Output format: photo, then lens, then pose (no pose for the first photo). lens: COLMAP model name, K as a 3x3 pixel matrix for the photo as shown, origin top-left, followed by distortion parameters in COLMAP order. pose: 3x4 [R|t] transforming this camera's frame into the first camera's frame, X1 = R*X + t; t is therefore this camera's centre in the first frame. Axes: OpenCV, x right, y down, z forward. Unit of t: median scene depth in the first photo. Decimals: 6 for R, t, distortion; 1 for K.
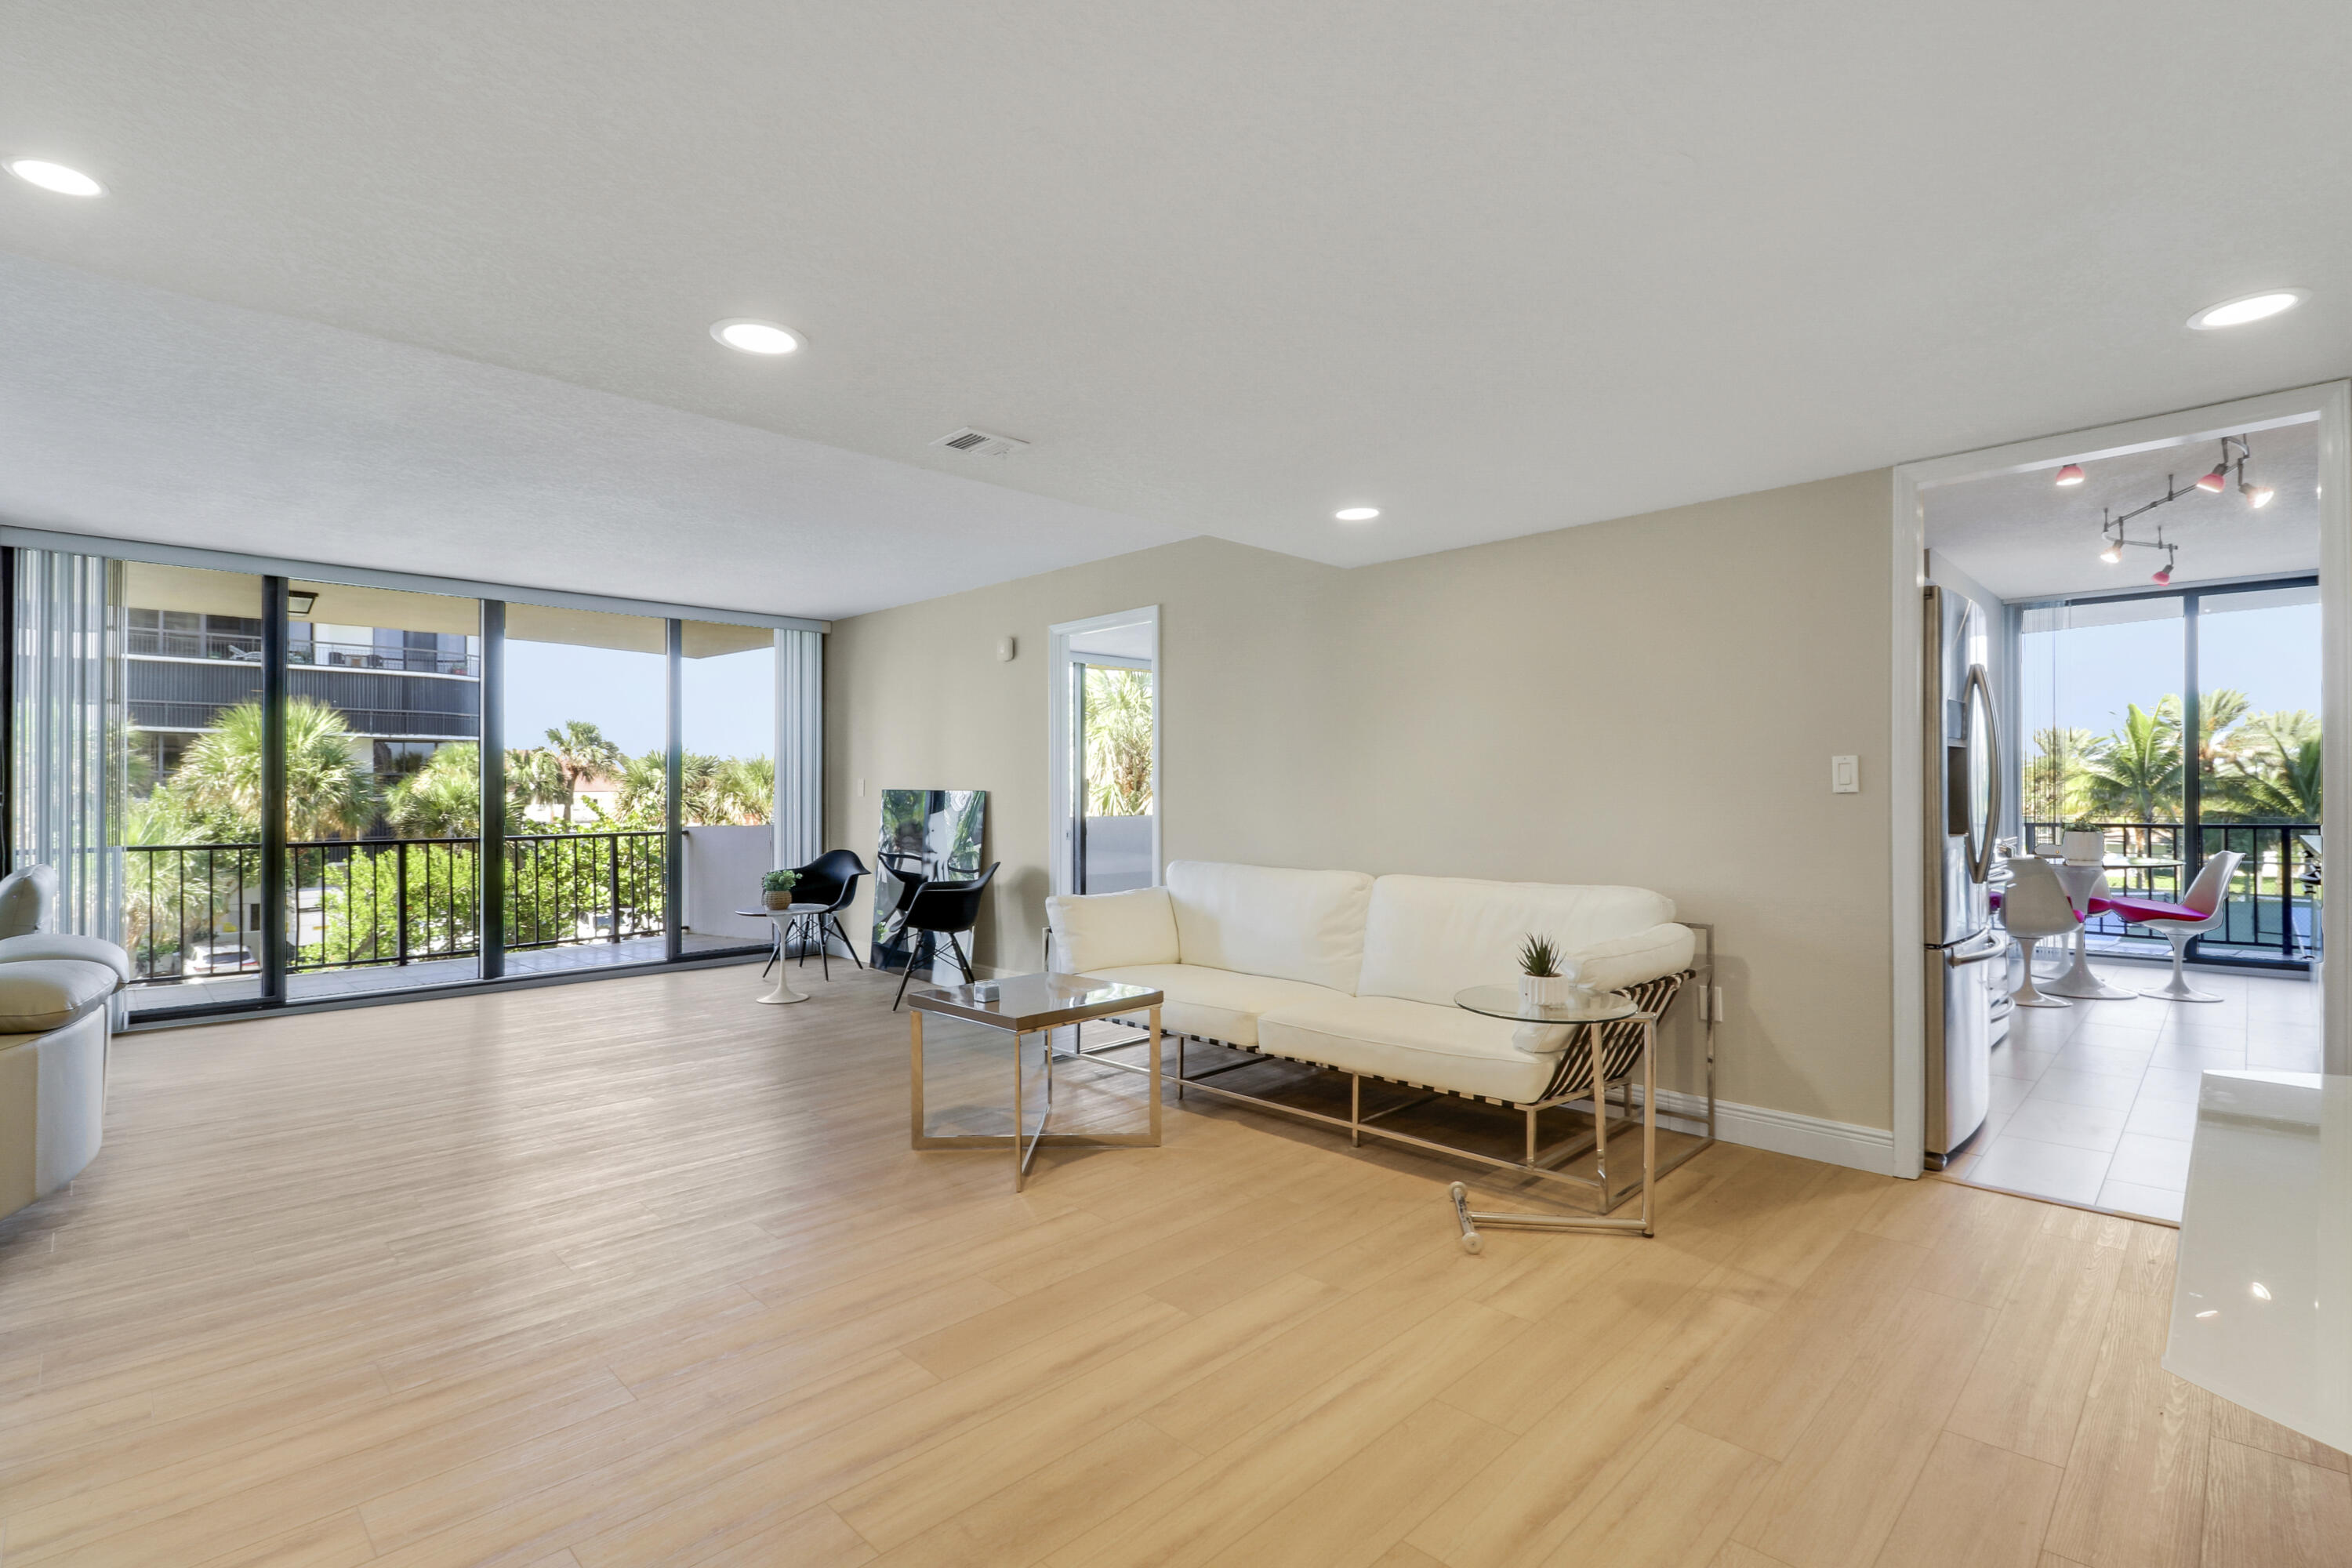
lens RADIAL K [[1101.0, 0, 1168.7], [0, 1101.0, 789.7], [0, 0, 1]] dist [-0.000532, -0.008756]
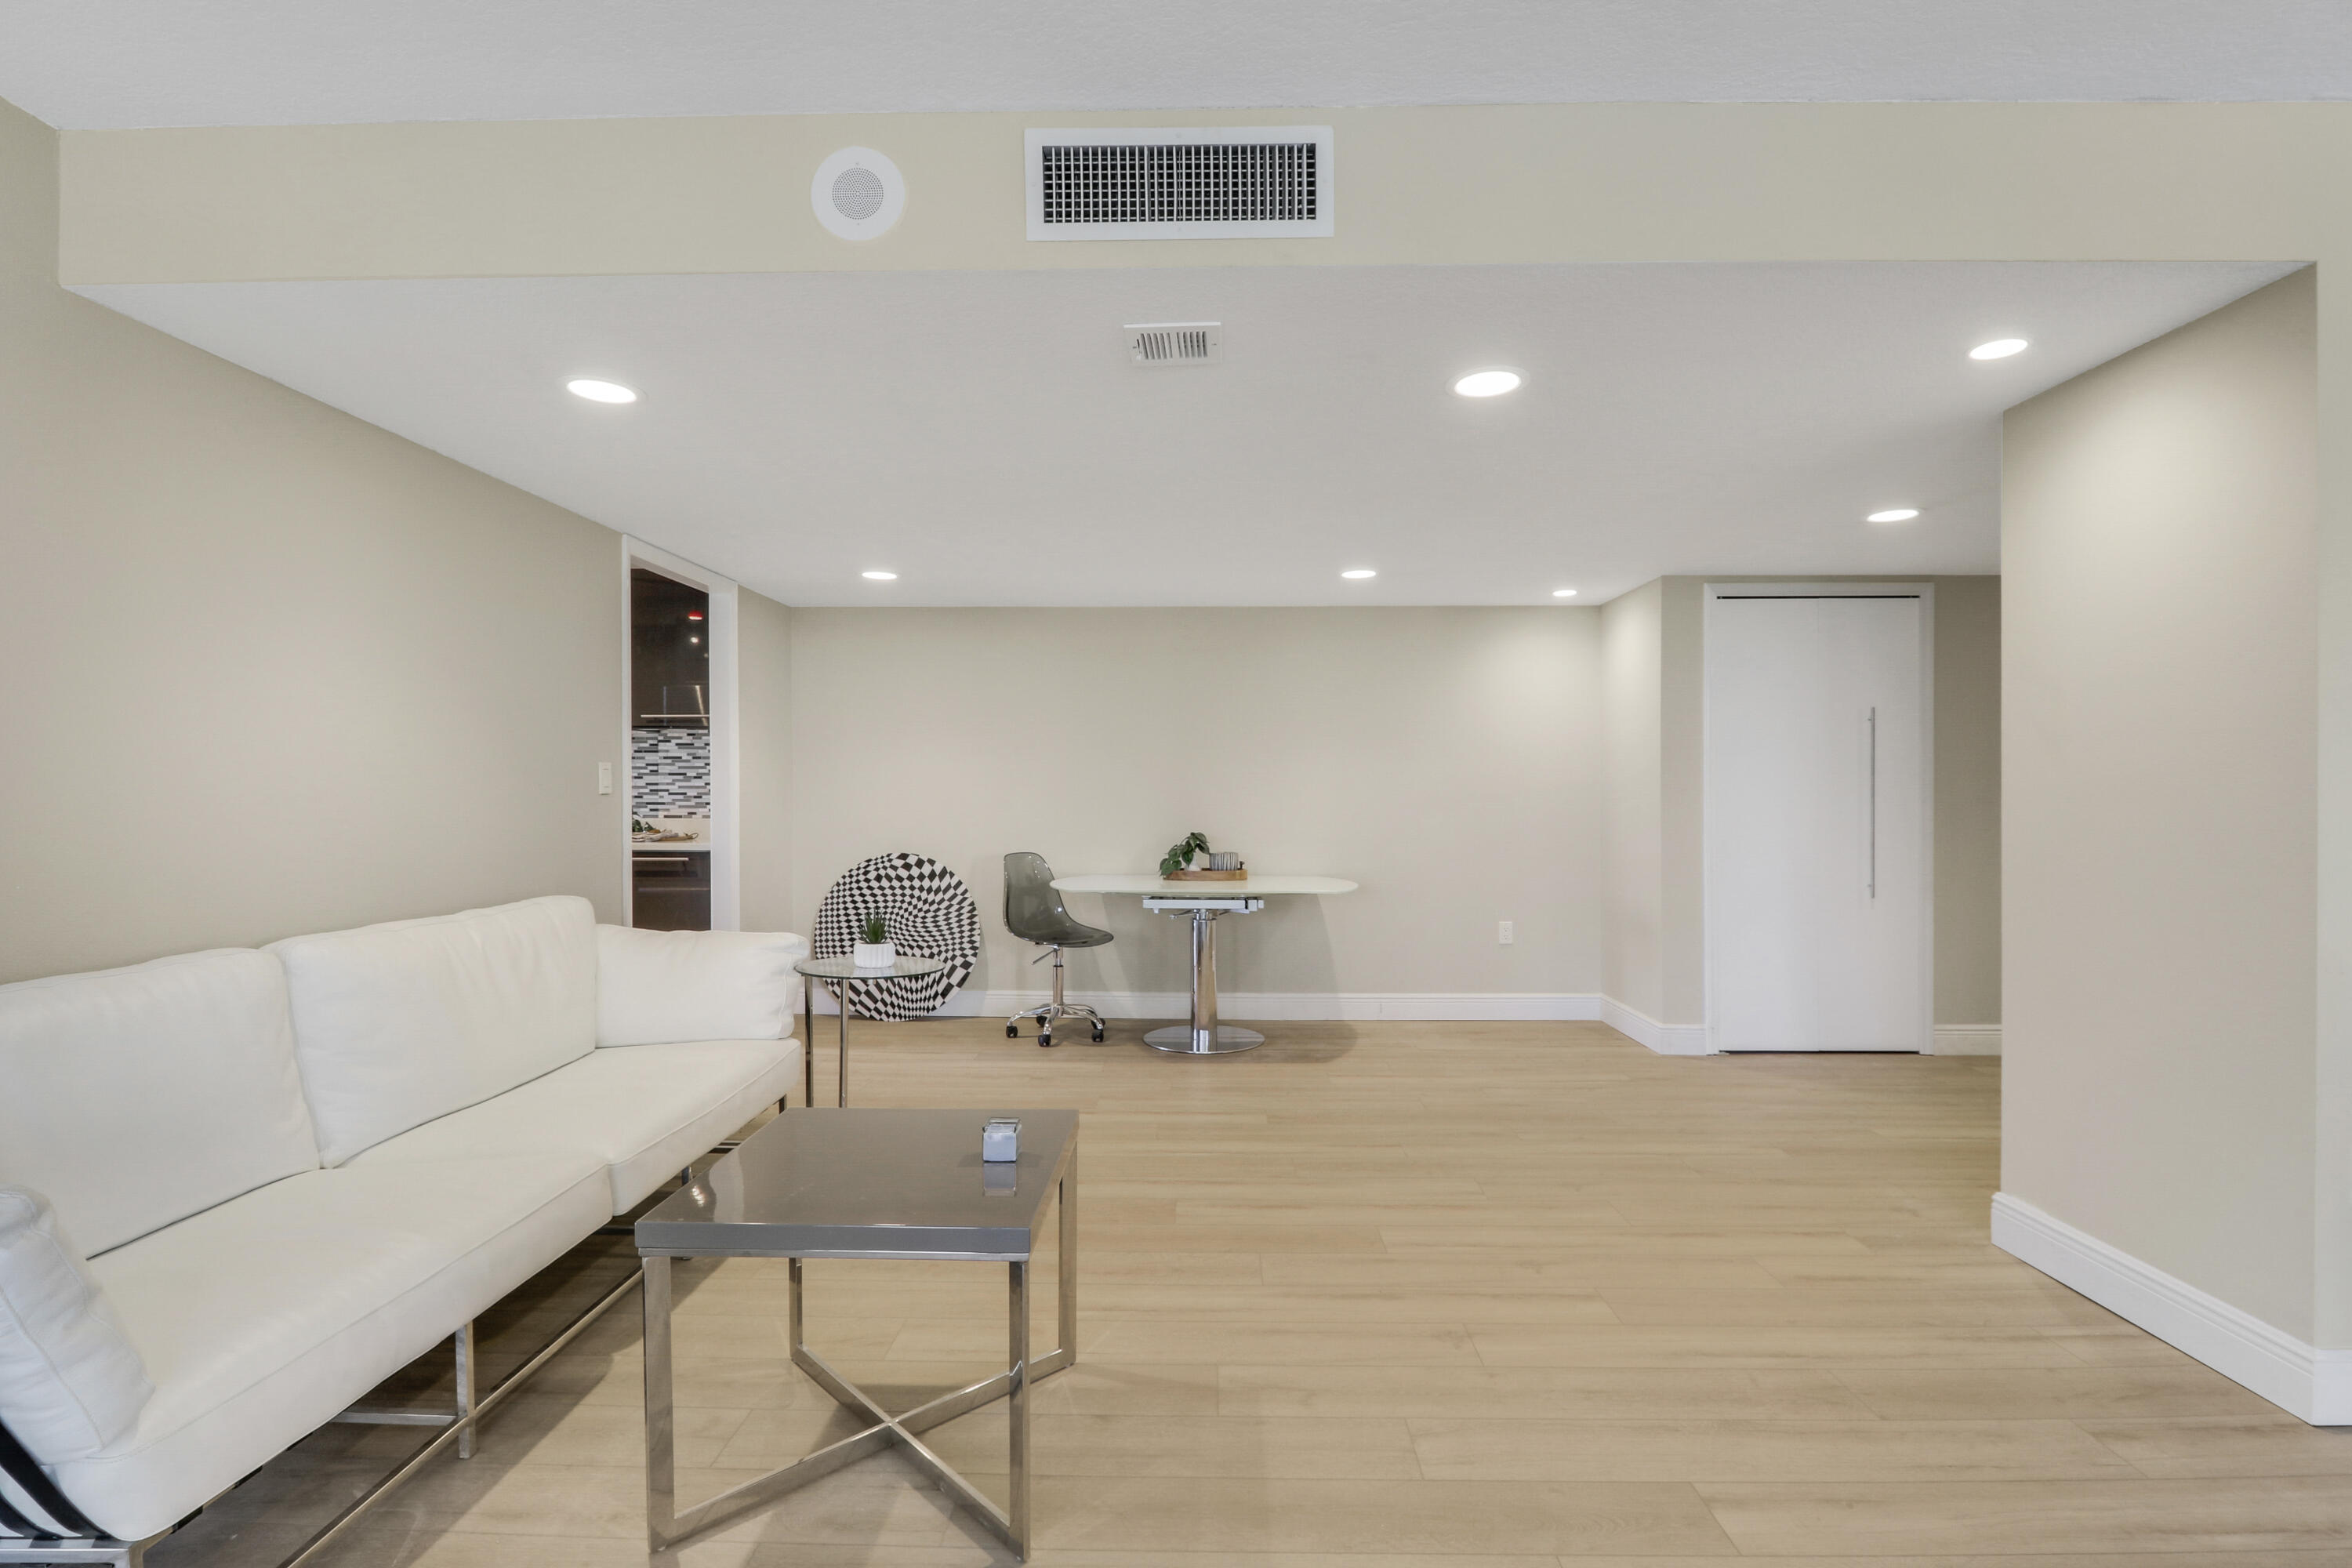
lens RADIAL K [[1101.0, 0, 1182.7], [0, 1101.0, 805.9], [0, 0, 1]] dist [-0.000532, -0.008756]
pose [[-0.691019, -0.004823, 0.722820, -0.149448], [0.000545, 0.999974, 0.007193, 0.001829], [-0.722836, 0.005365, -0.690999, 0.310940]]
